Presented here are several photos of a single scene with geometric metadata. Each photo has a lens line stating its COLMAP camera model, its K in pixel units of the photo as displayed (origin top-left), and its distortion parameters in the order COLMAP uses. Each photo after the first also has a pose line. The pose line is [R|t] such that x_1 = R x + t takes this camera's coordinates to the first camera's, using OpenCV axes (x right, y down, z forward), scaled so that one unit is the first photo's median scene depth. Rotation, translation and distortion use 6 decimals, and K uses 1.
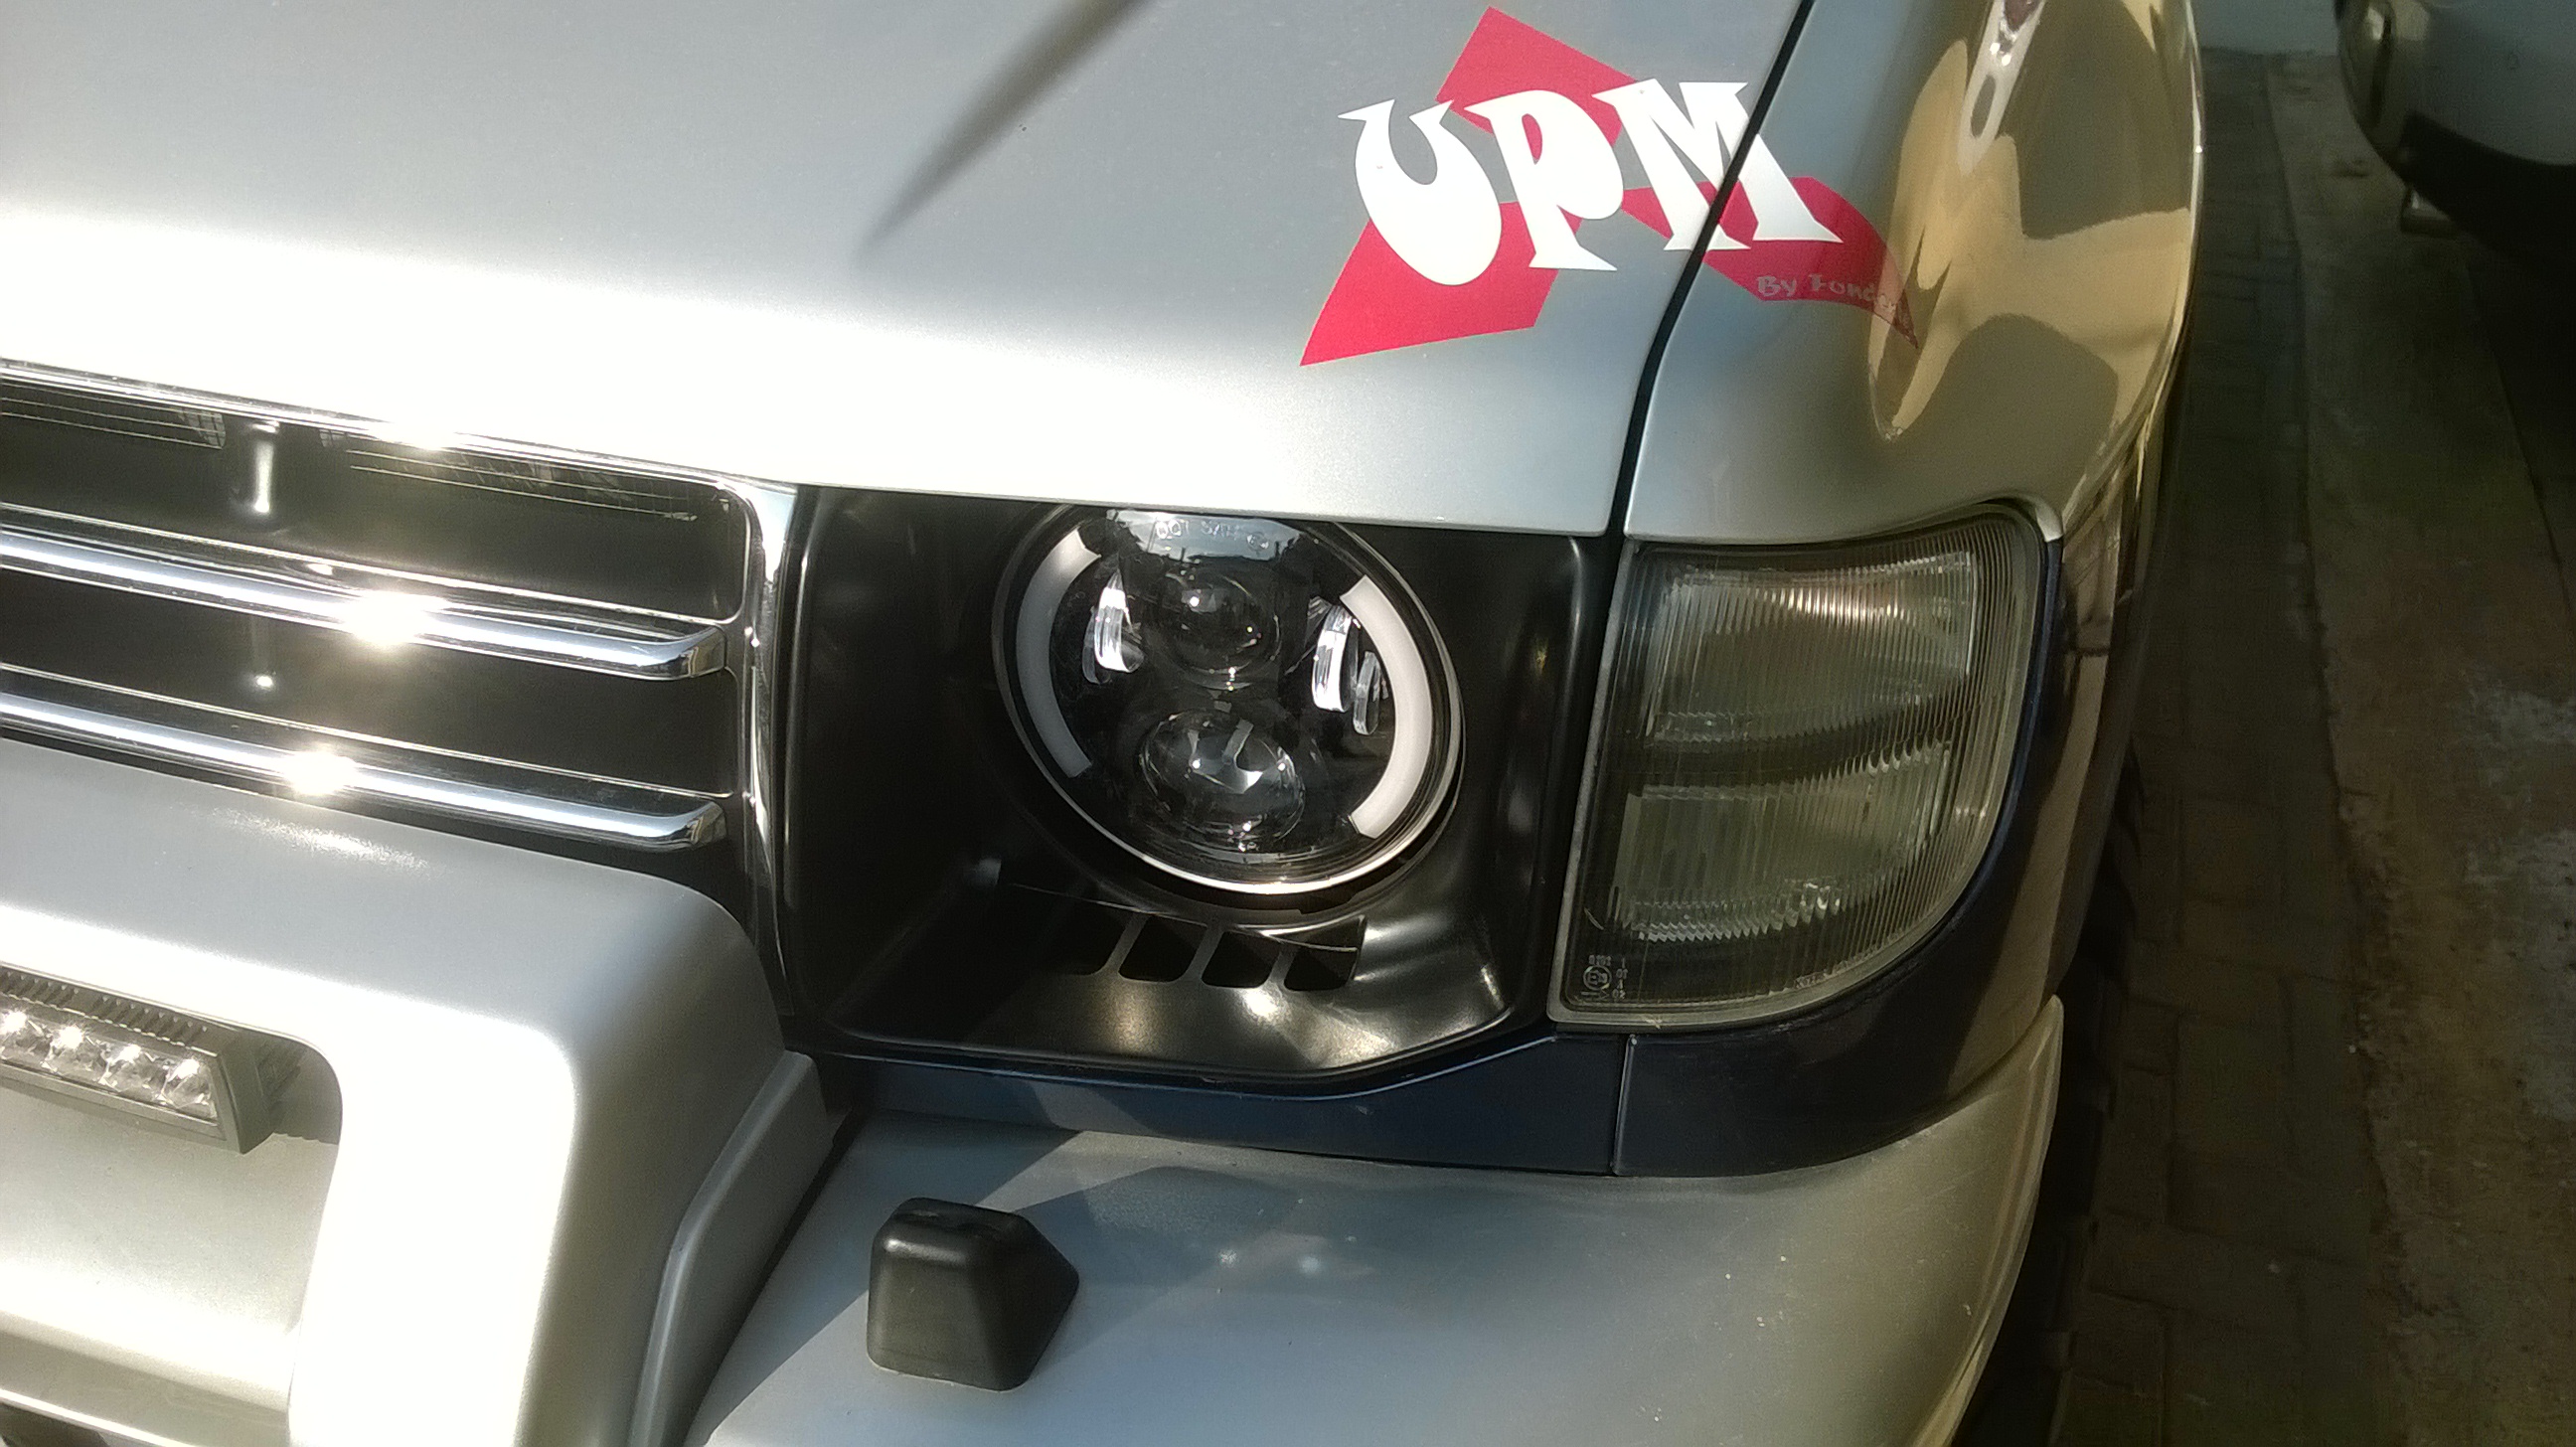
lens RADIAL K [[2273.0, 0, 1283.1], [0, 2273.0, 724.9], [0, 0, 1]] dist [-0.019649, -0.037198]
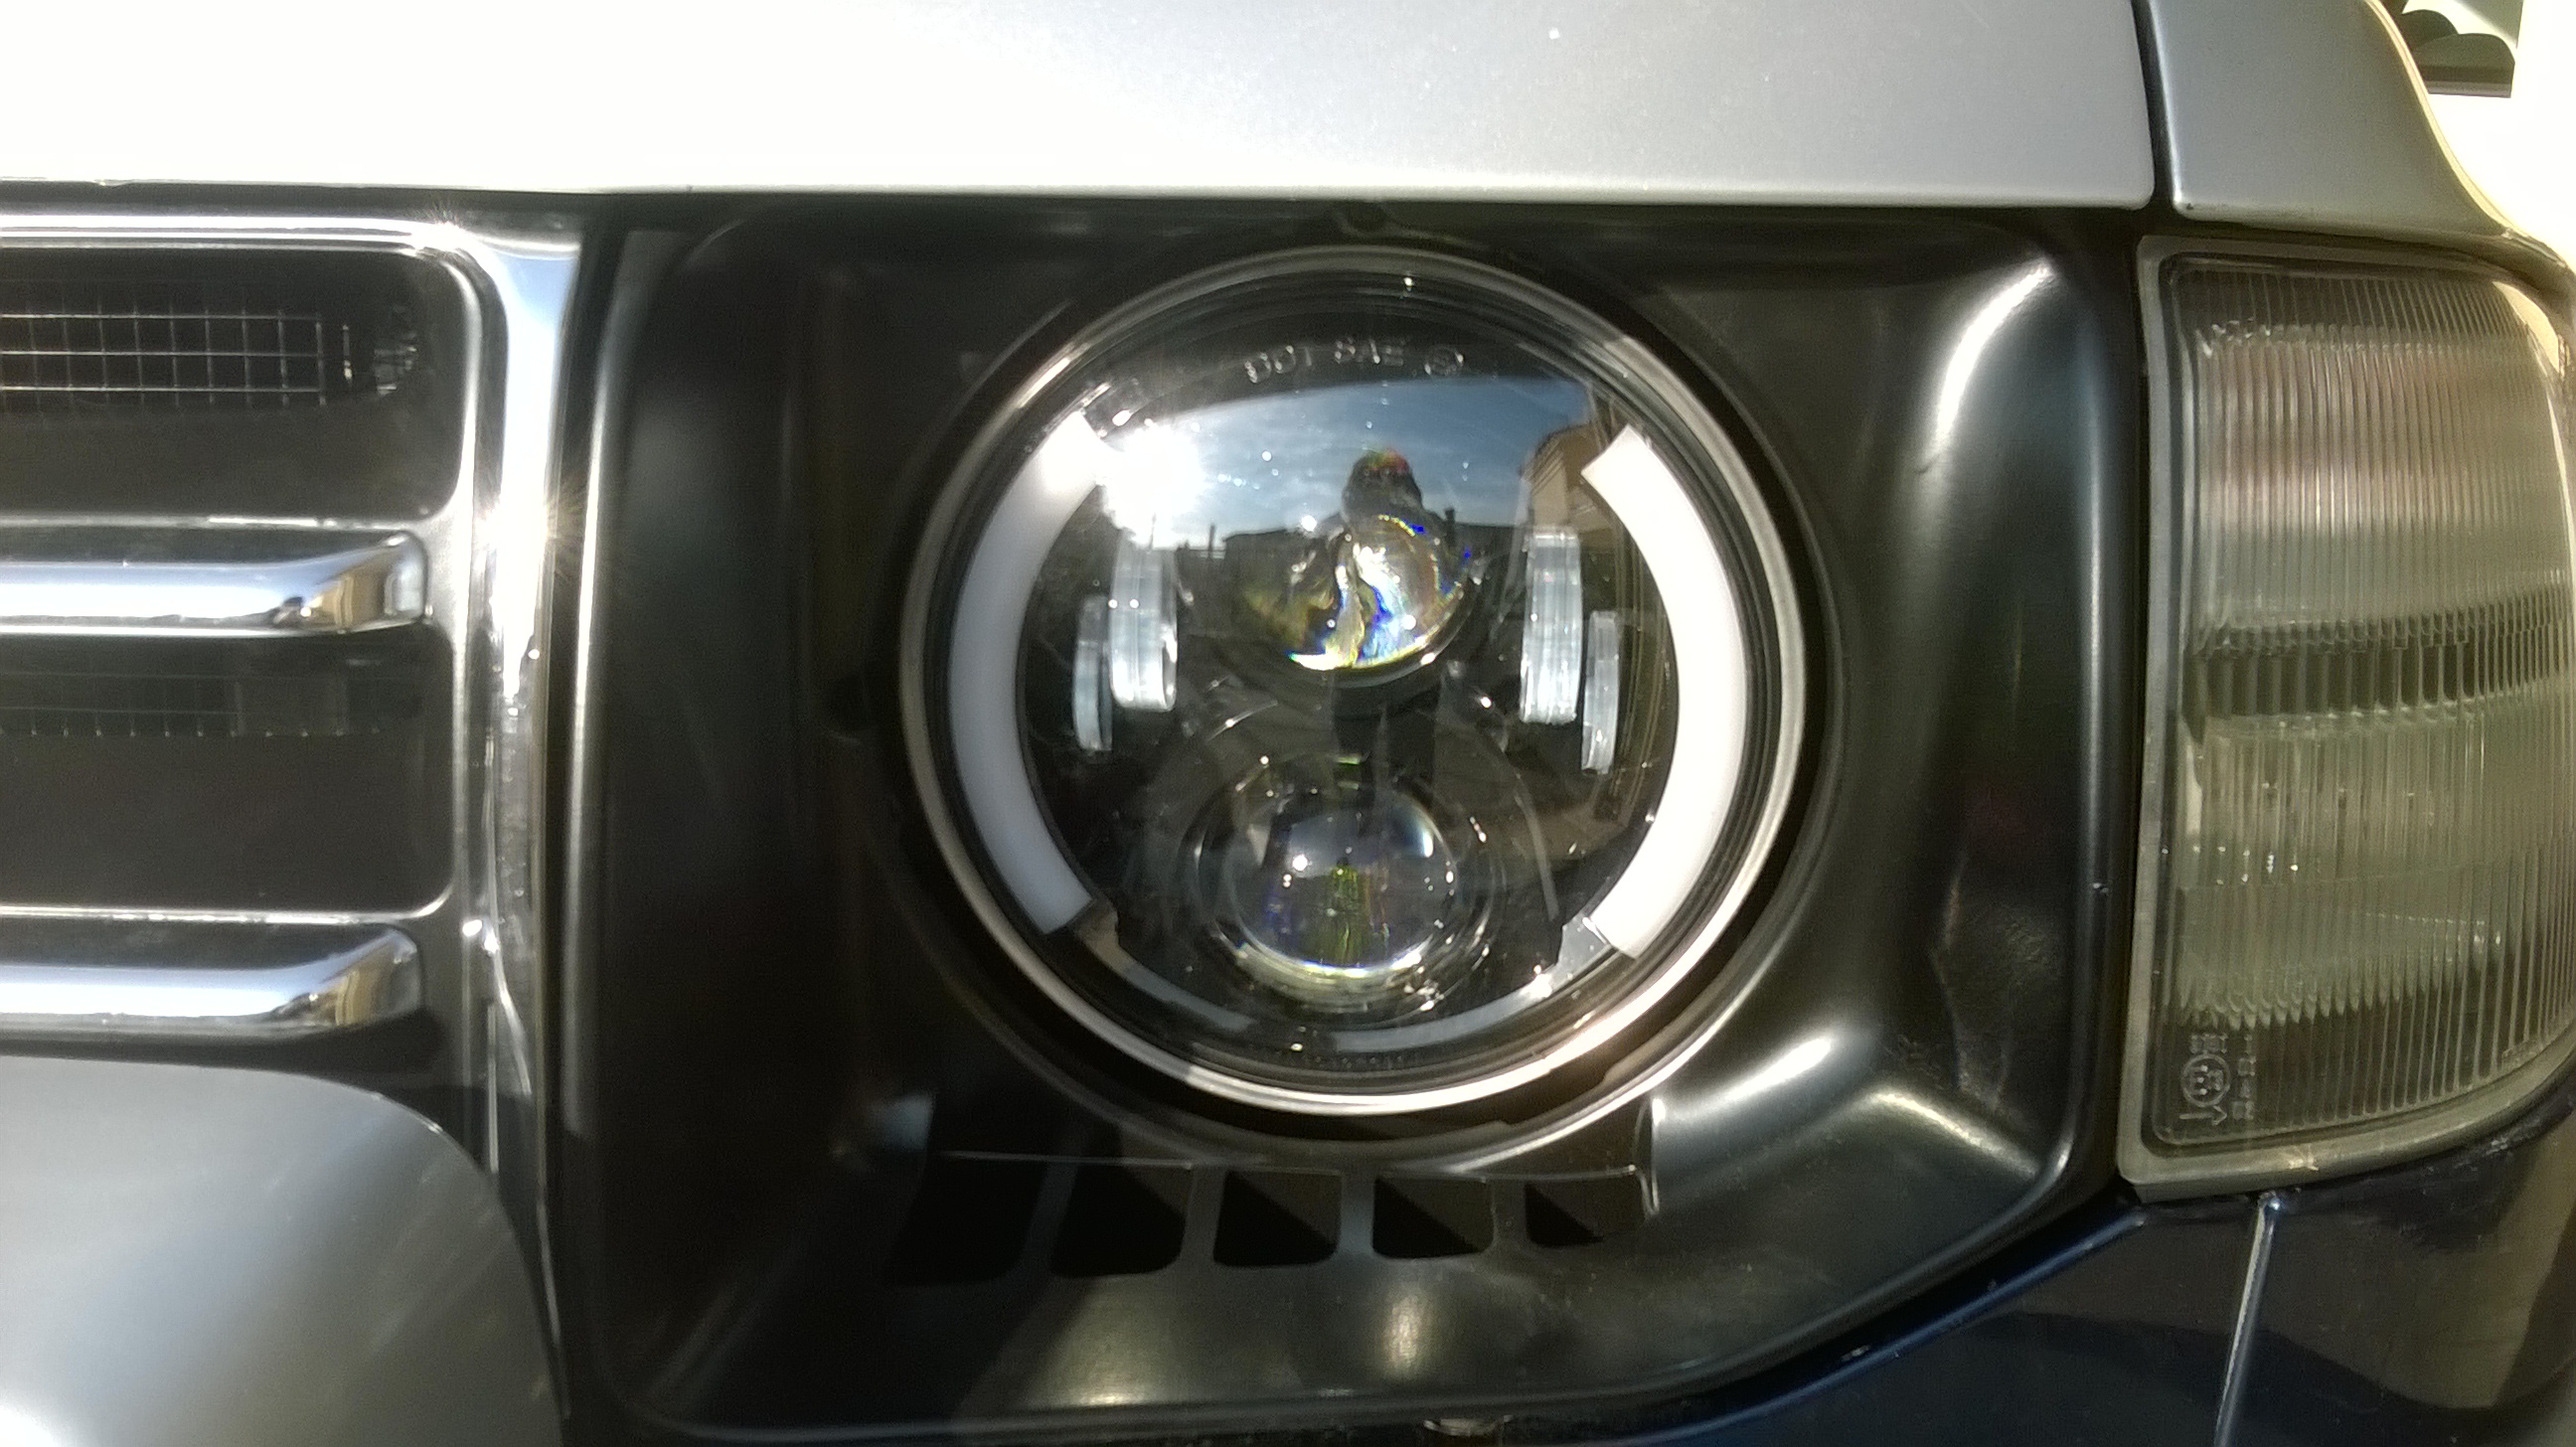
lens RADIAL K [[2273.0, 0, 1290.0], [0, 2273.0, 721.8], [0, 0, 1]] dist [-0.019649, -0.037198]
pose [[0.972112, -0.067861, 0.224485, -0.172683], [0.127134, 0.956851, -0.261290, 0.137258], [-0.197068, 0.282543, 0.938794, 0.513555]]
